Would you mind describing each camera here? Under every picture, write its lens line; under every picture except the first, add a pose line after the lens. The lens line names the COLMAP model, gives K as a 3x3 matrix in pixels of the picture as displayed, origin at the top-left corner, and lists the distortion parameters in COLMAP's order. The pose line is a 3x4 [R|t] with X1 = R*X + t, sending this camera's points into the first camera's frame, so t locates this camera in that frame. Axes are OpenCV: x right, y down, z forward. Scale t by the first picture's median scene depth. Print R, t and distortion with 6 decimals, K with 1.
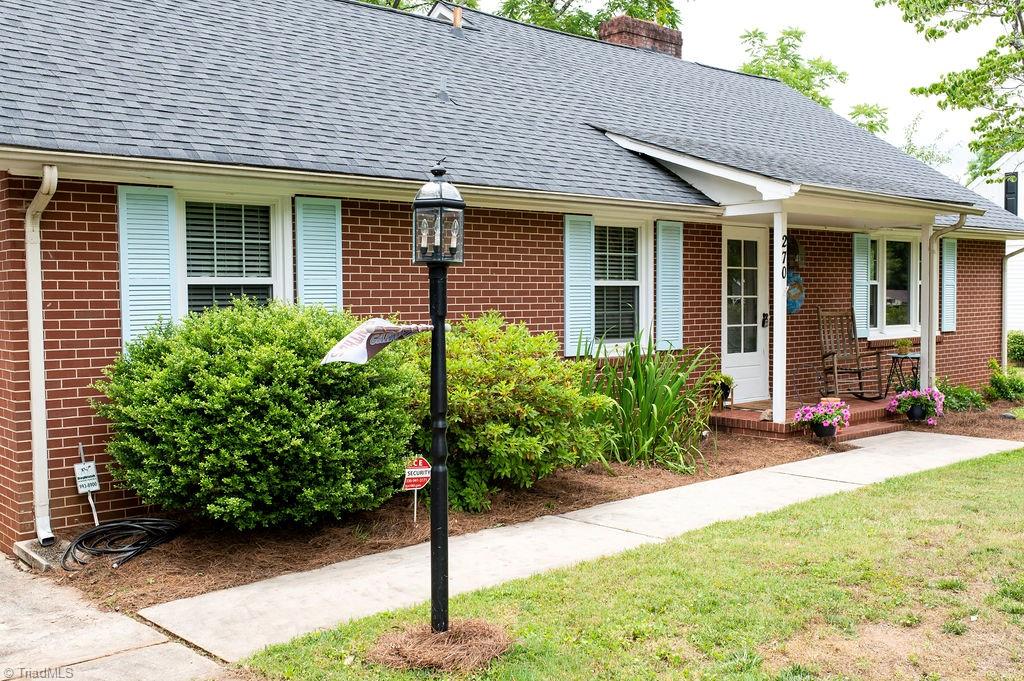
lens RADIAL K [[1004.2, 0, 510.4], [0, 1004.2, 341.4], [0, 0, 1]] dist [0.000091, 0.000000]
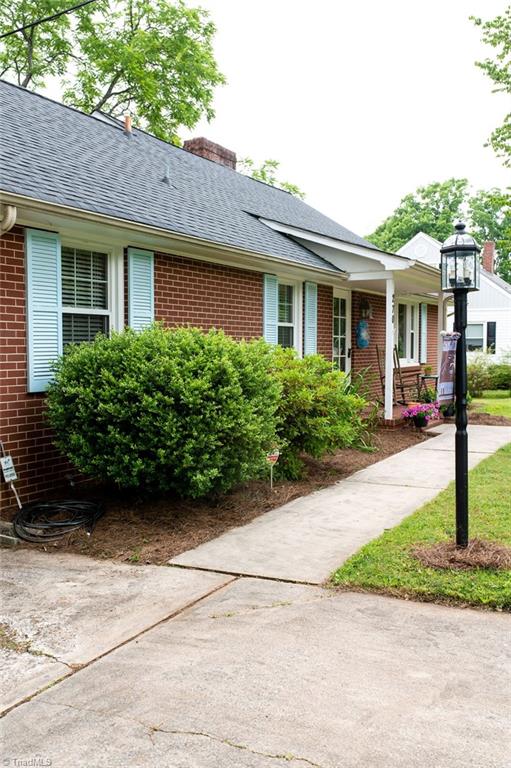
lens RADIAL K [[724.6, 0, 254.0], [0, 724.6, 386.0], [0, 0, 1]] dist [0.008034, 0.000000]
pose [[0.937097, -0.009382, 0.348943, -0.386738], [0.006502, 0.999934, 0.009425, 0.025614], [-0.349008, -0.006564, 0.937097, 0.070261]]
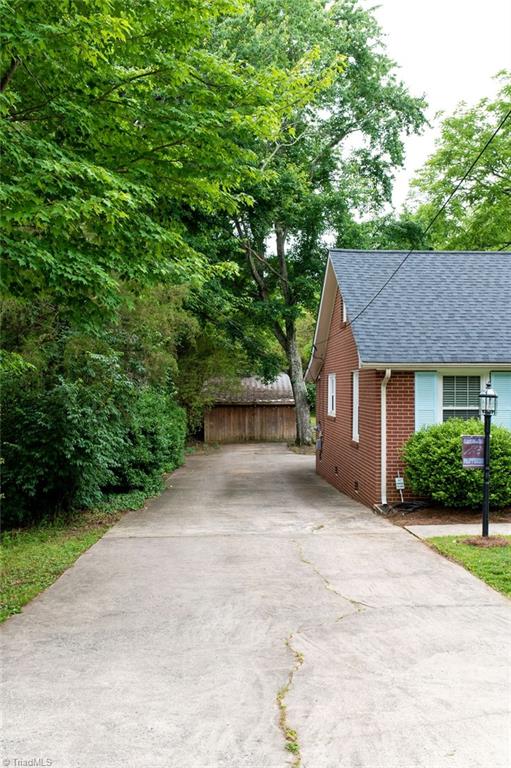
lens RADIAL K [[724.6, 0, 255.0], [0, 724.6, 382.4], [0, 0, 1]] dist [0.008034, 0.000000]
pose [[0.773971, 0.006355, -0.633189, 0.414965], [-0.039818, 0.998459, -0.038649, -0.034283], [0.631967, 0.055125, 0.773032, -0.616774]]
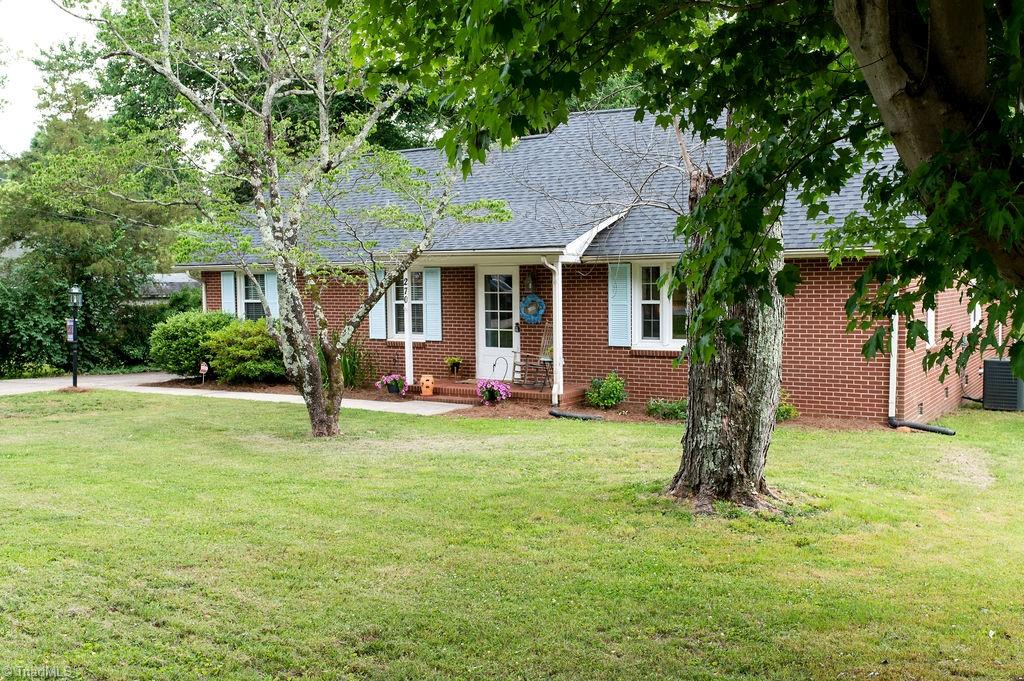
lens RADIAL K [[966.1, 0, 511.0], [0, 966.1, 340.8], [0, 0, 1]] dist [0.008034, 0.000000]
pose [[0.278086, 0.067221, -0.958201, 2.497739], [-0.033917, 0.997613, 0.060143, -0.133712], [0.959957, 0.015774, 0.279702, 0.901686]]
